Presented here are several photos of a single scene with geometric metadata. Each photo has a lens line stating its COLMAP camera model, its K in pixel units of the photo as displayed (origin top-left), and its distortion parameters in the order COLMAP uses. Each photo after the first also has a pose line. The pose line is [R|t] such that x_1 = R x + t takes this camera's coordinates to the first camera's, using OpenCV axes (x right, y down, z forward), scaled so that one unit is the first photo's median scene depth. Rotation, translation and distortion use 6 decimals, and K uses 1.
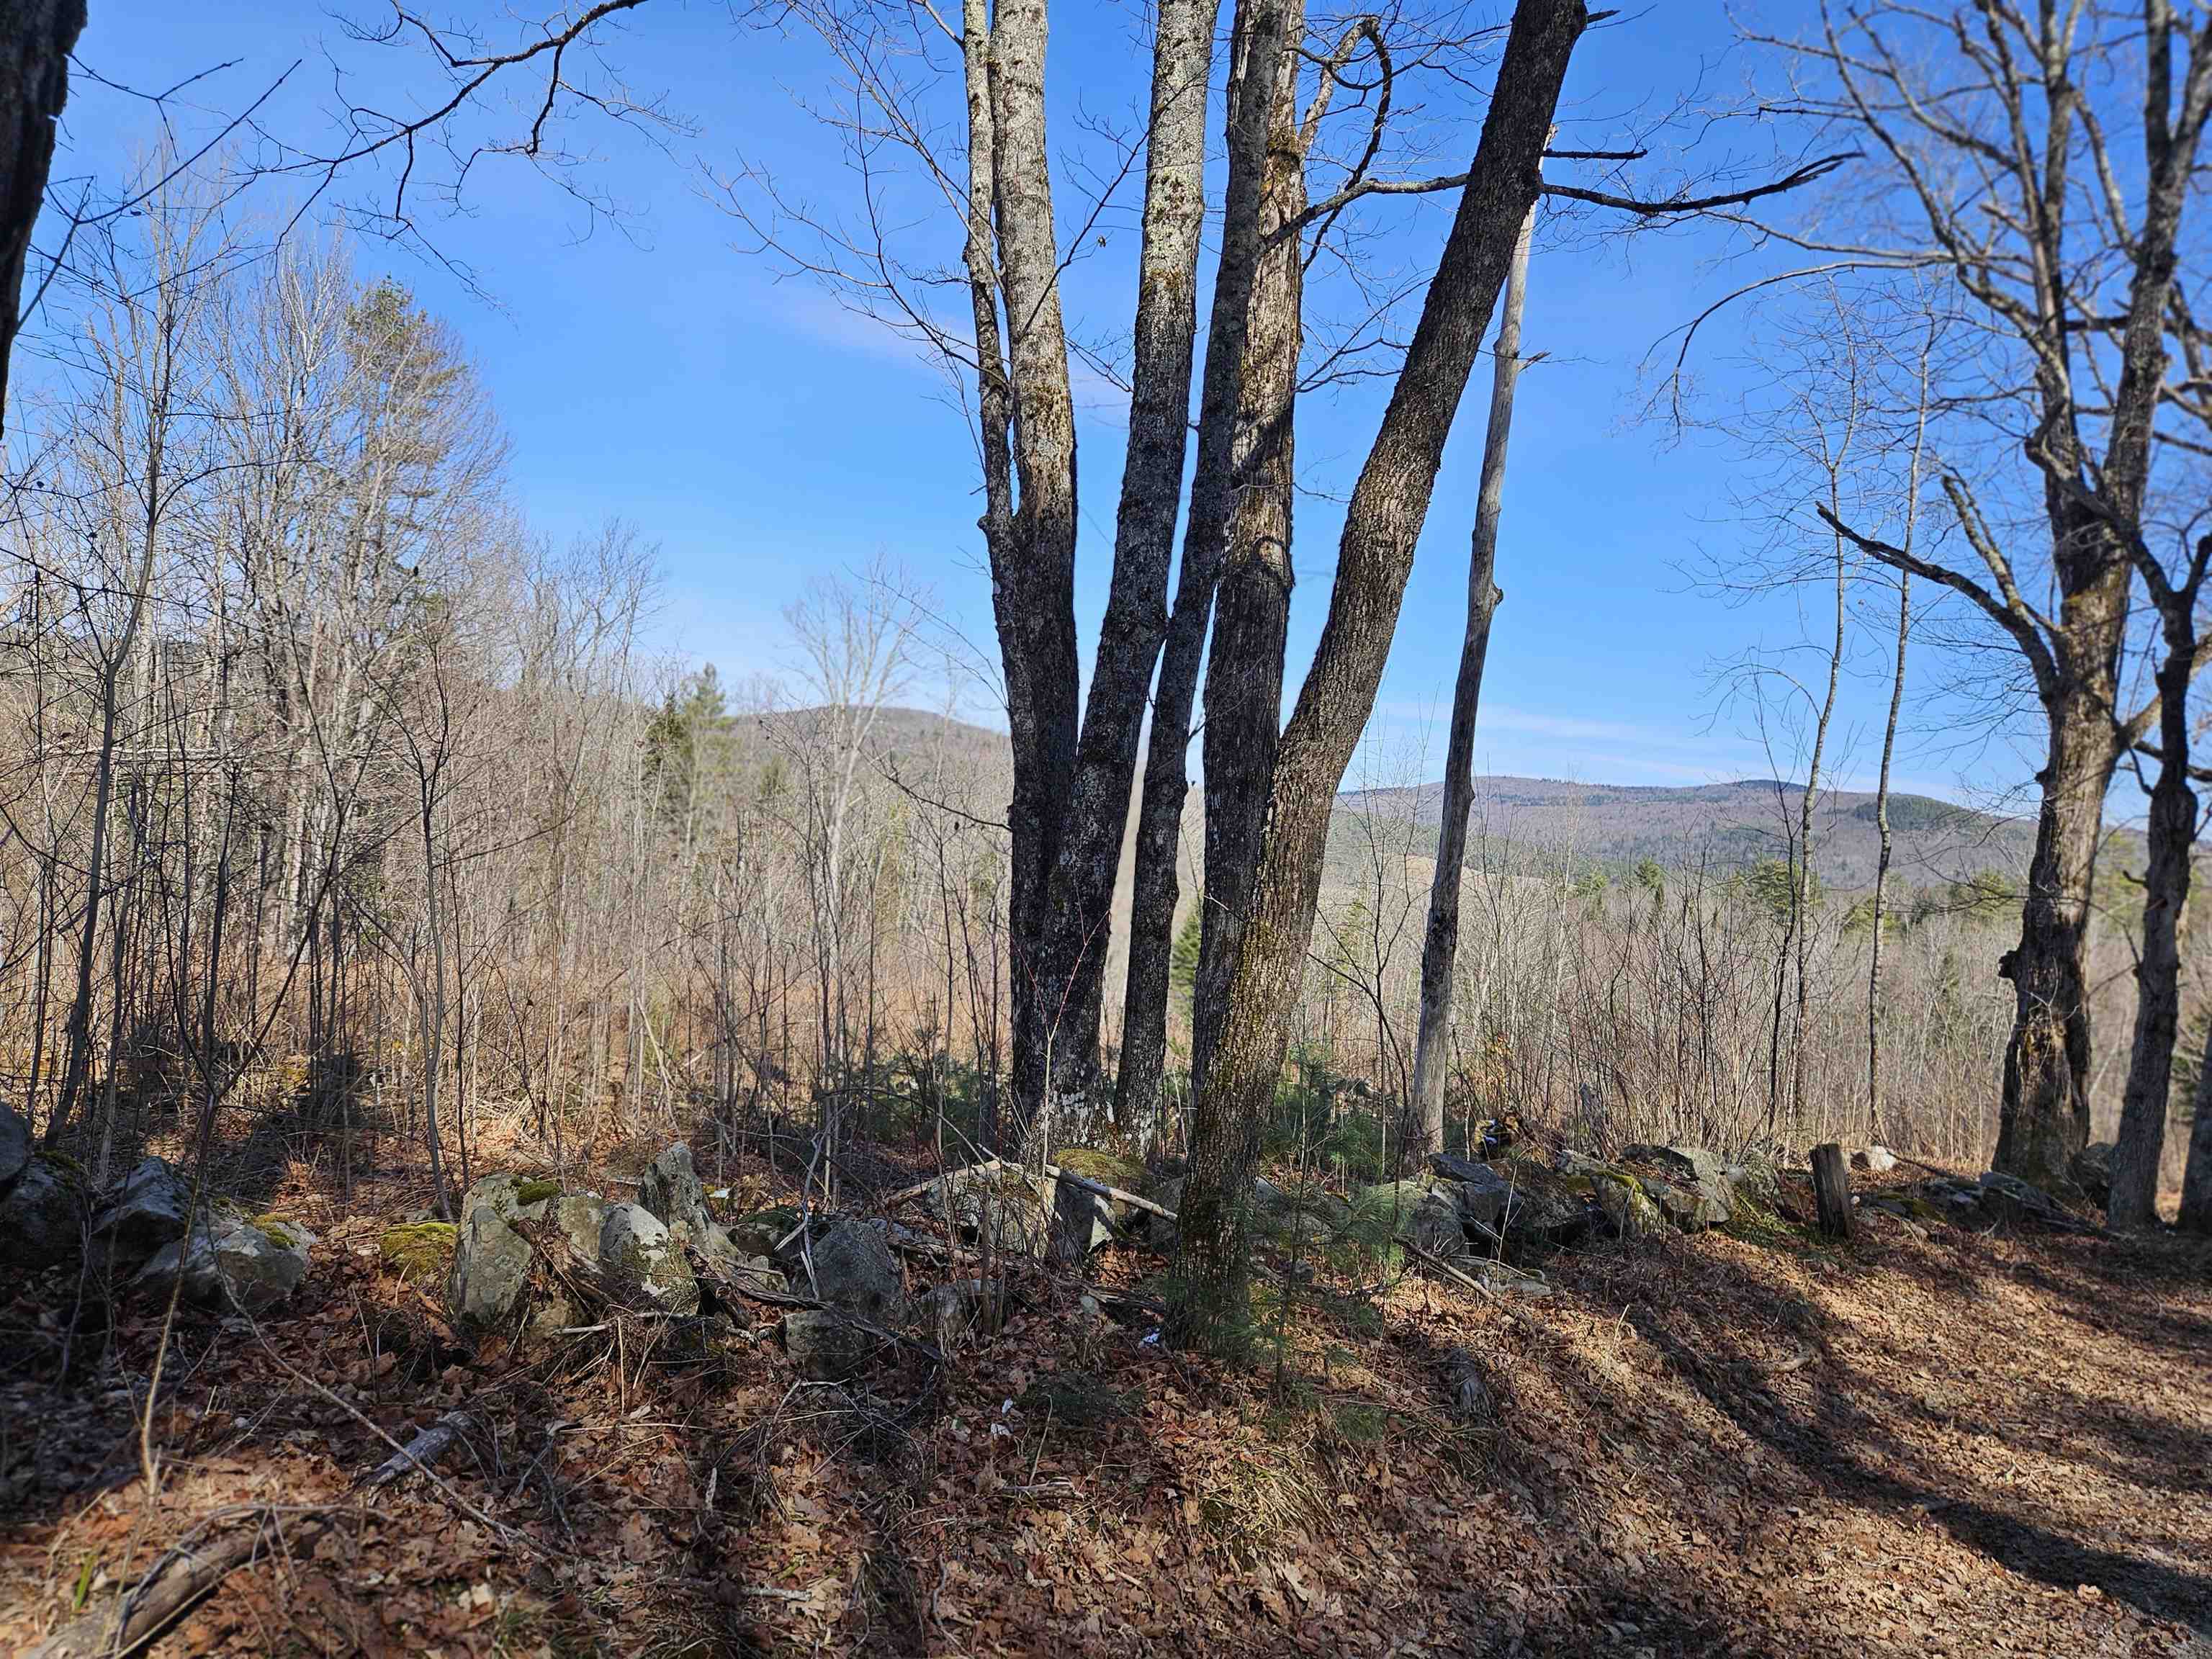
lens RADIAL K [[1484.6, 0, 1086.0], [0, 1484.6, 825.8], [0, 0, 1]] dist [0.083073, -0.070703]
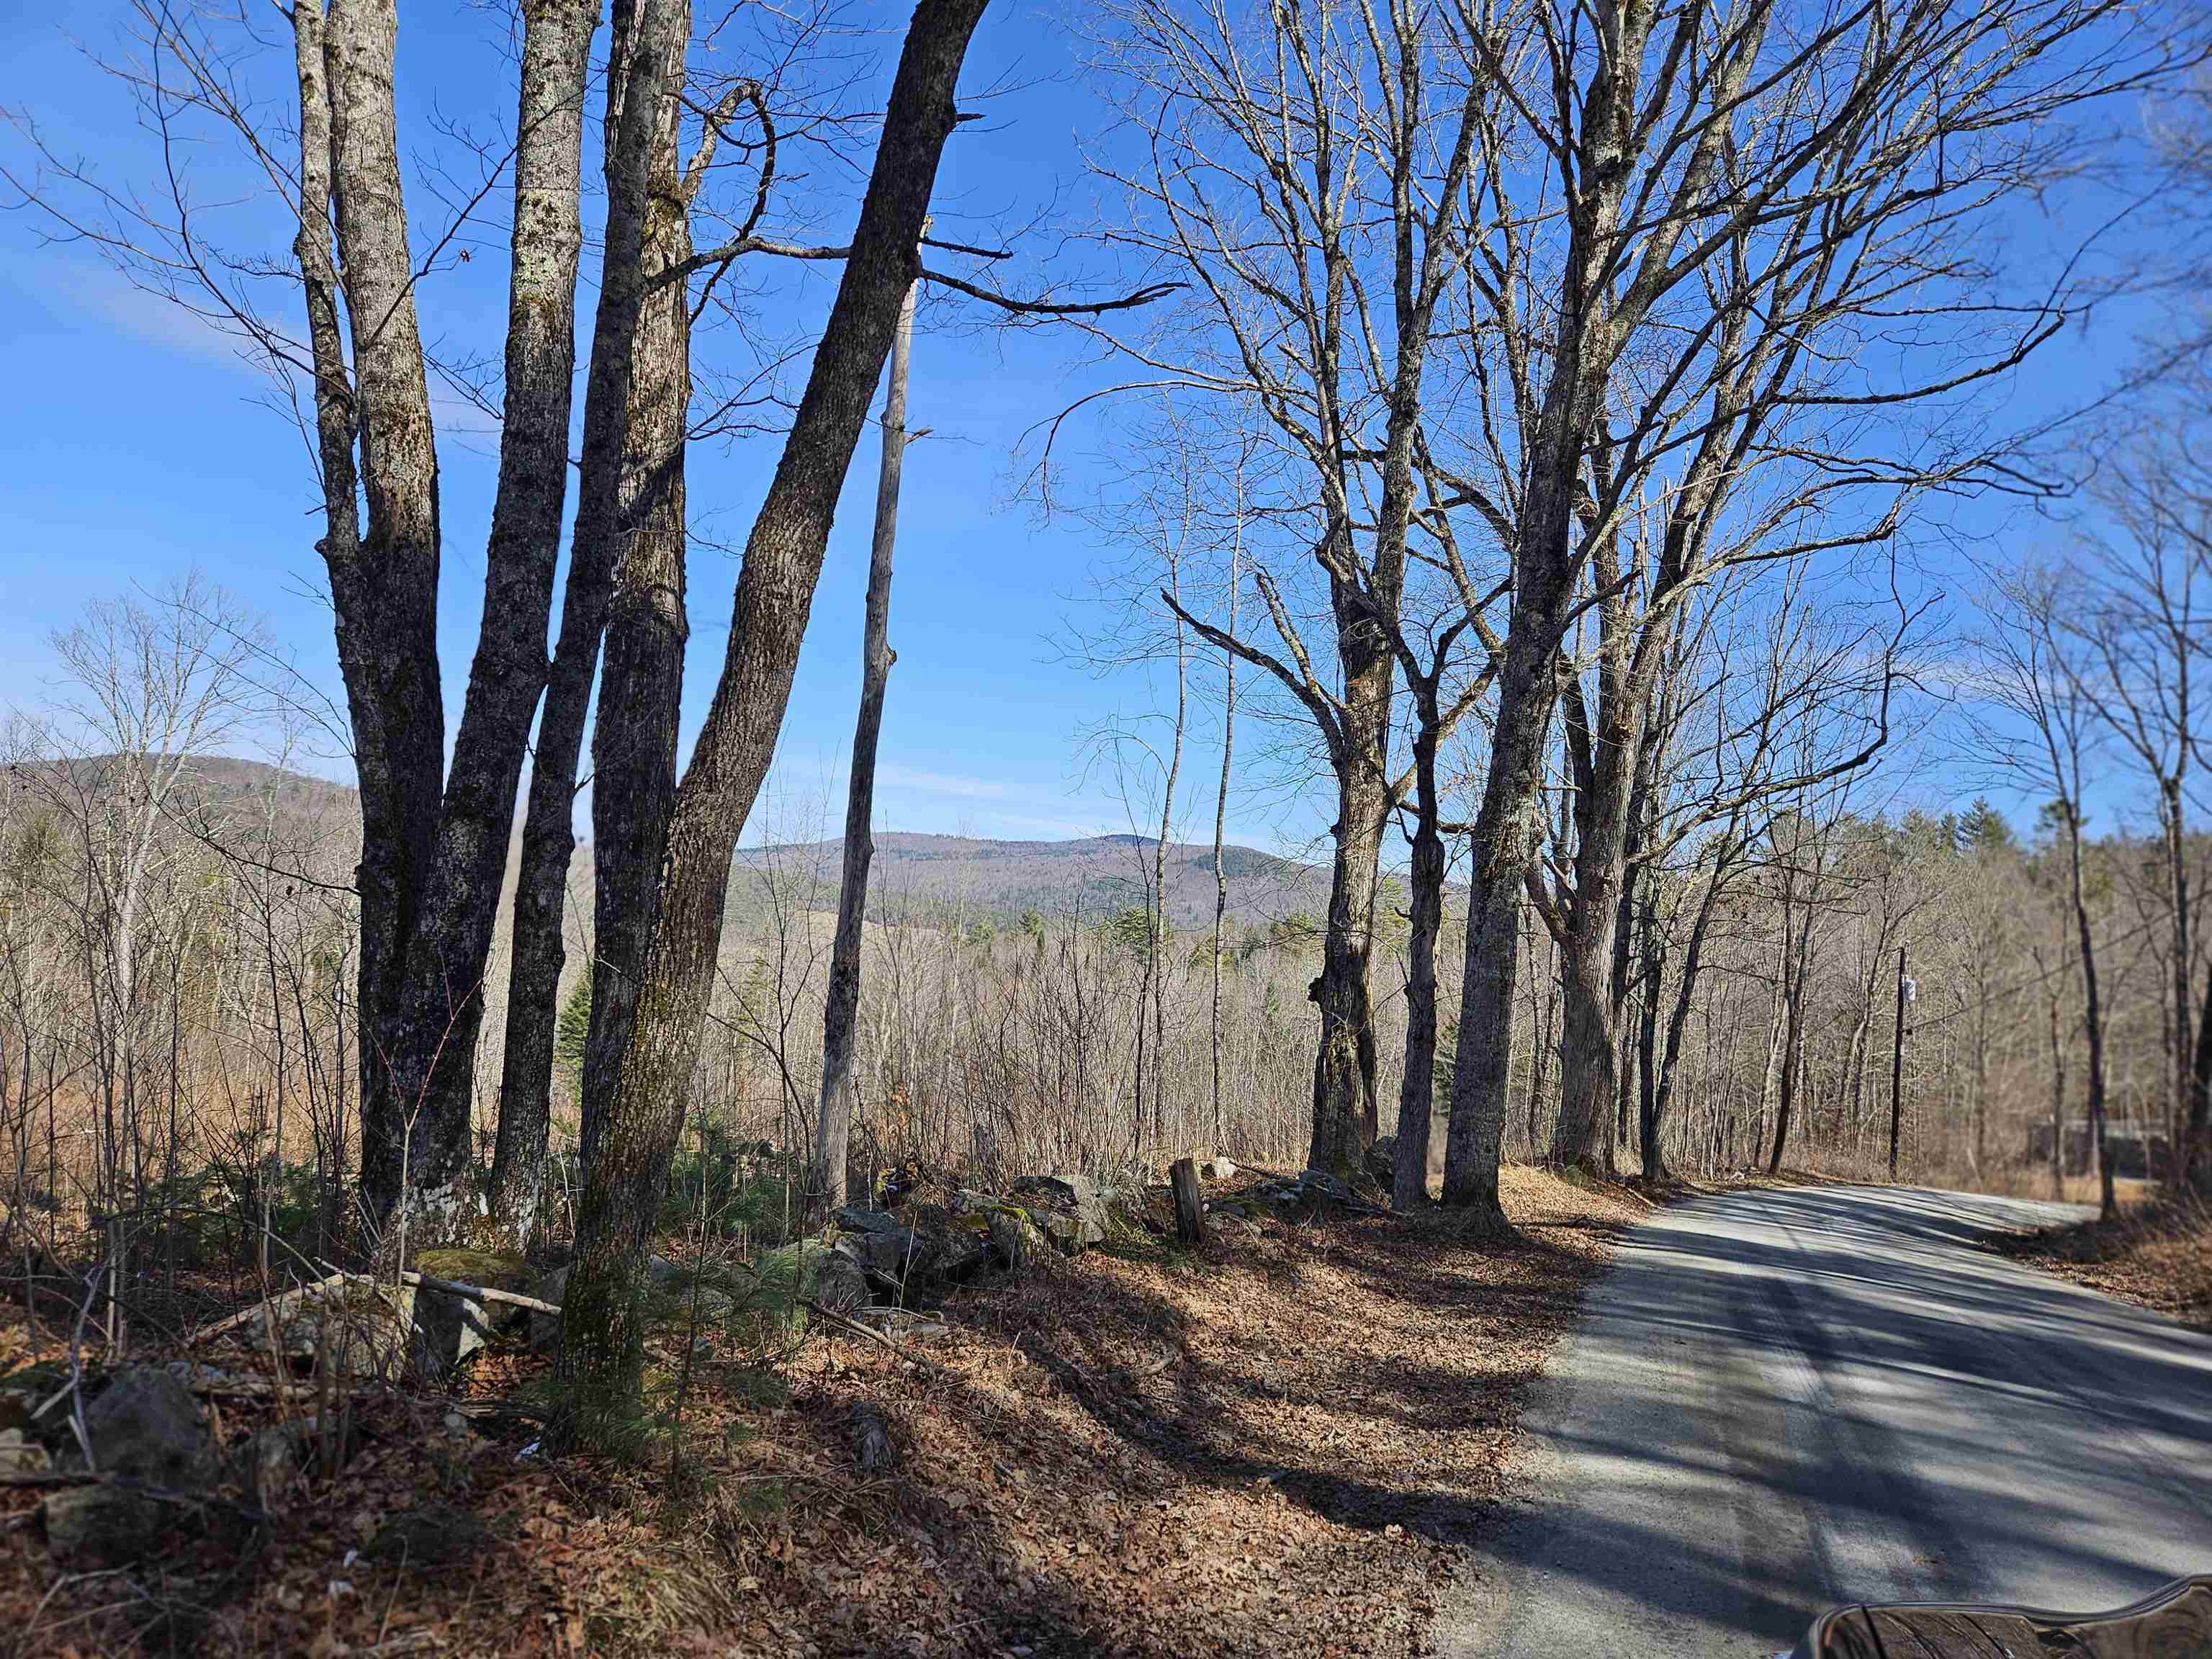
lens RADIAL K [[1484.6, 0, 1082.3], [0, 1484.6, 828.8], [0, 0, 1]] dist [0.083073, -0.070703]
pose [[0.923269, -0.006079, 0.384107, 0.001407], [0.019959, 0.999283, -0.032161, 0.001184], [-0.383636, 0.037359, 0.922728, 0.005812]]
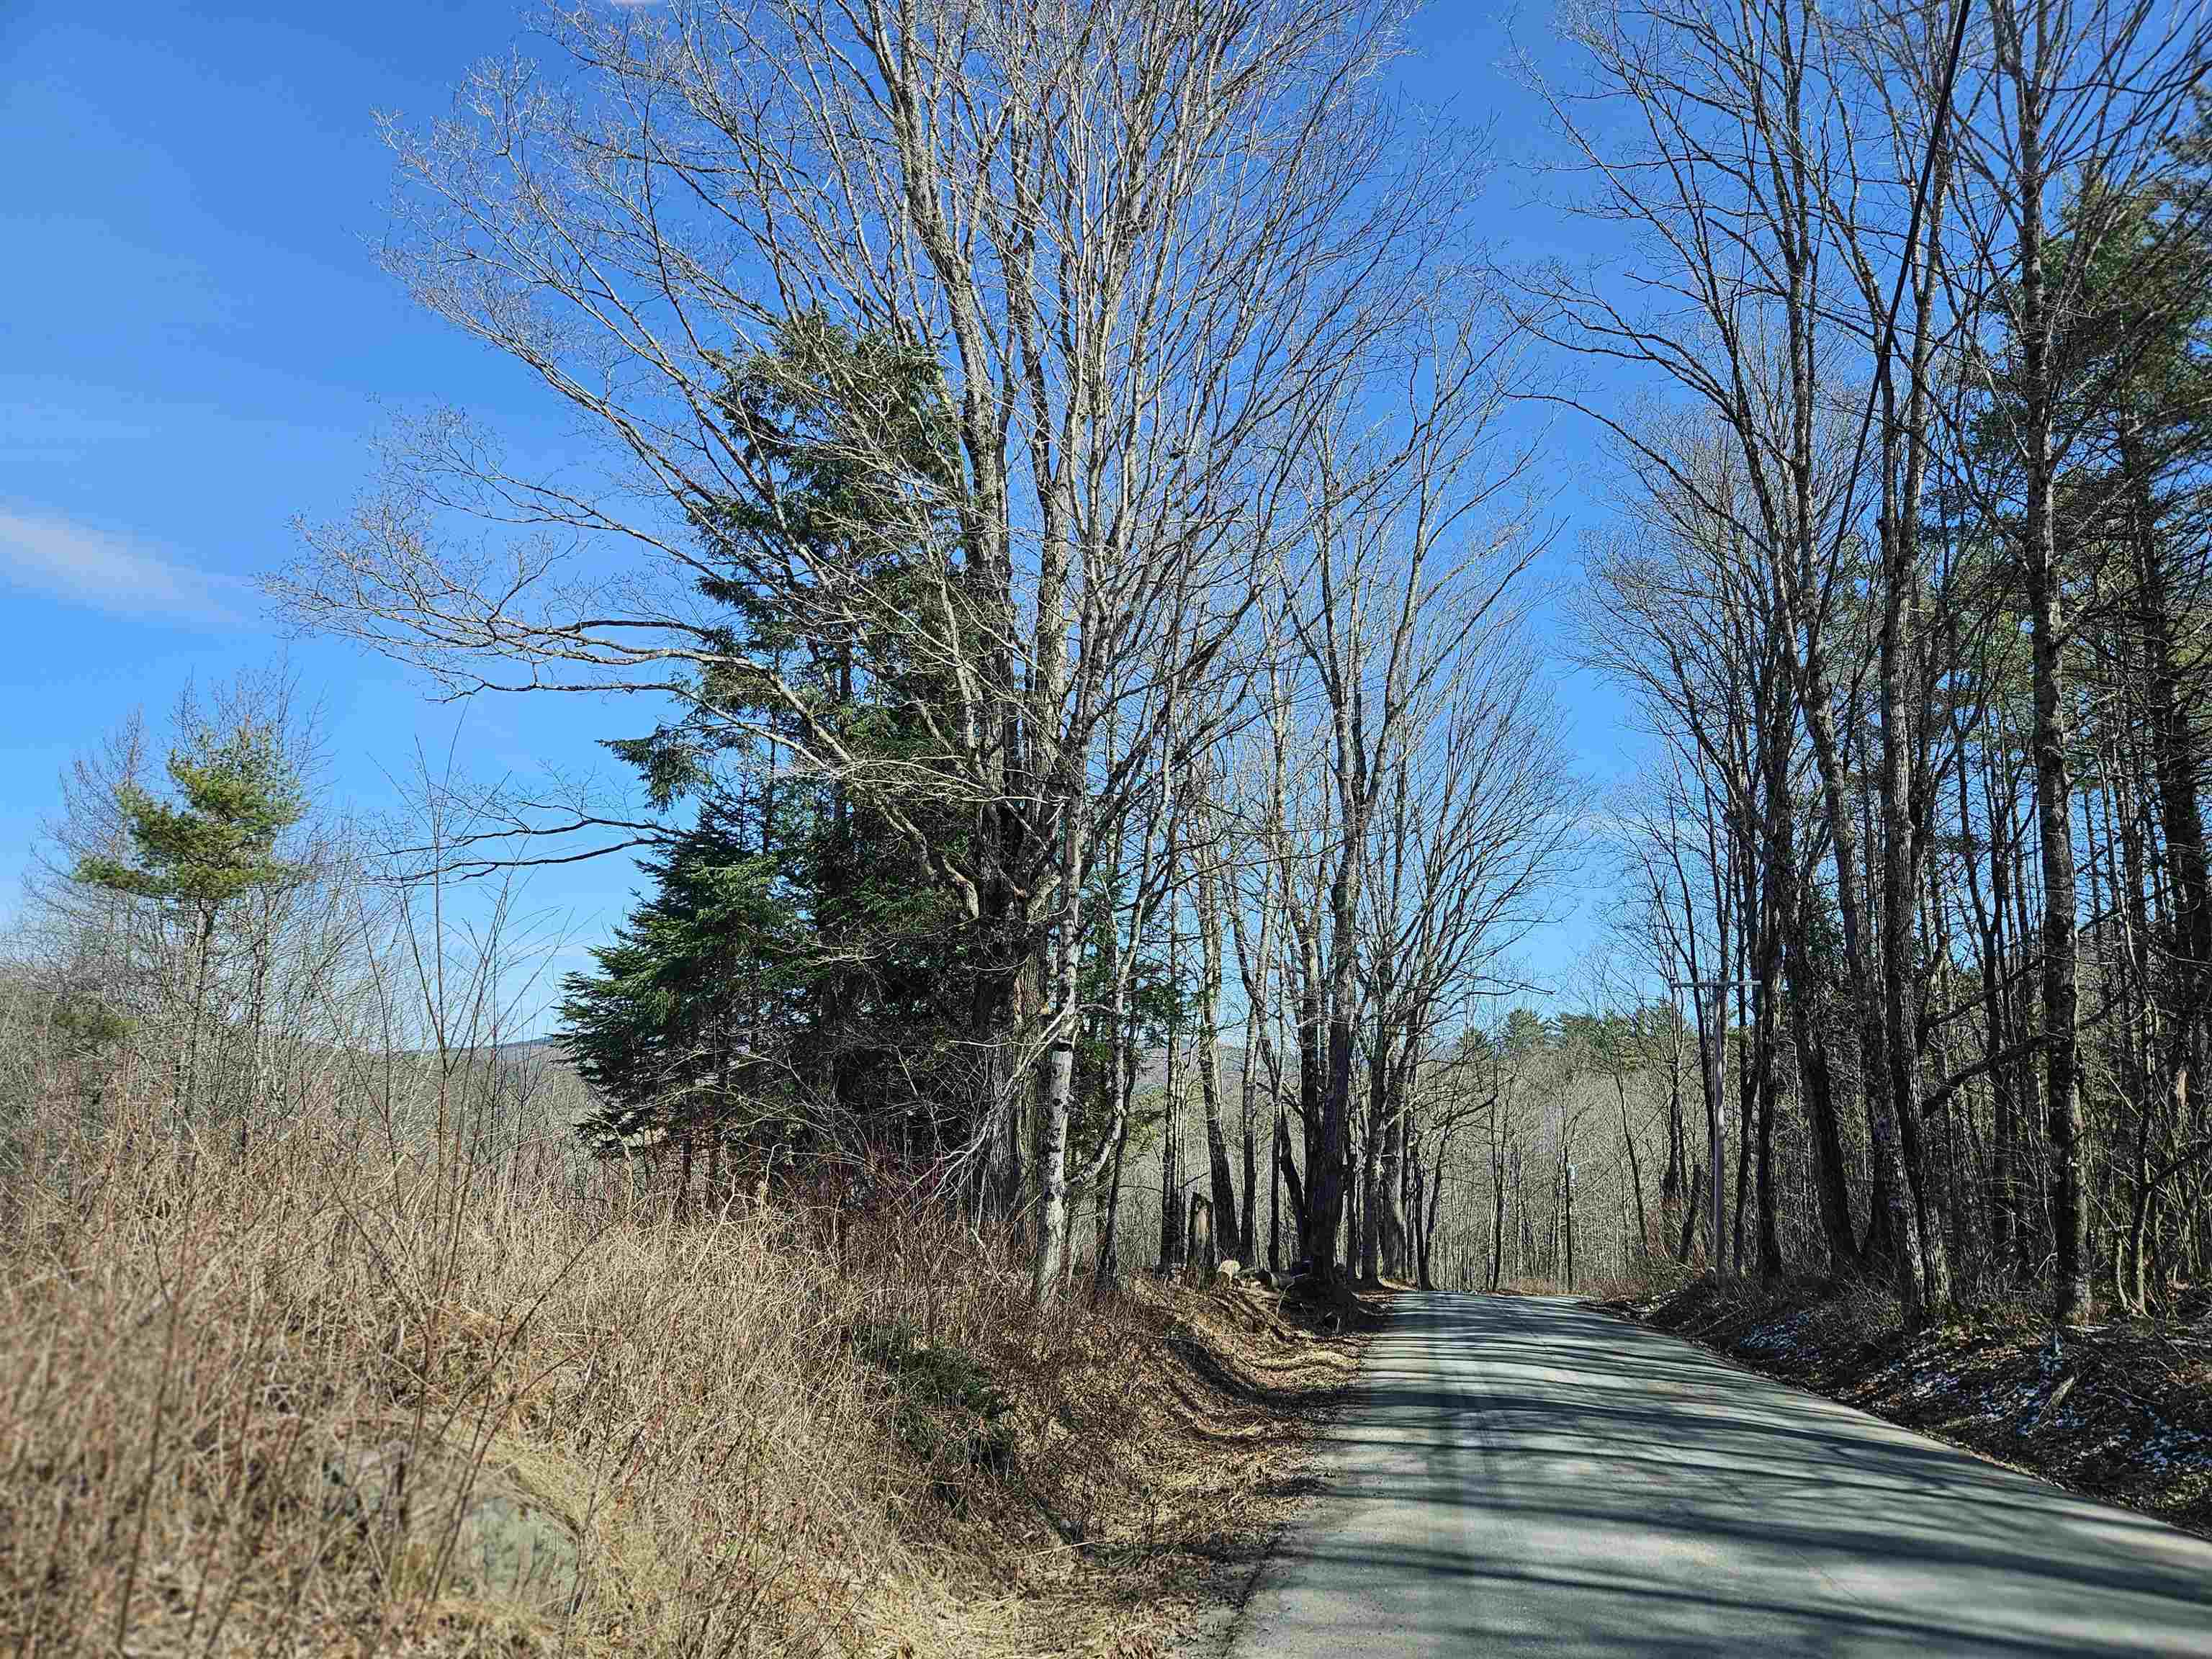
lens RADIAL K [[1484.6, 0, 1108.1], [0, 1484.6, 831.4], [0, 0, 1]] dist [0.083073, -0.070703]
pose [[0.848960, 0.025660, 0.527834, -6.606687], [0.058762, 0.988043, -0.142545, -1.299734], [-0.525180, 0.152031, 0.837300, -7.194099]]
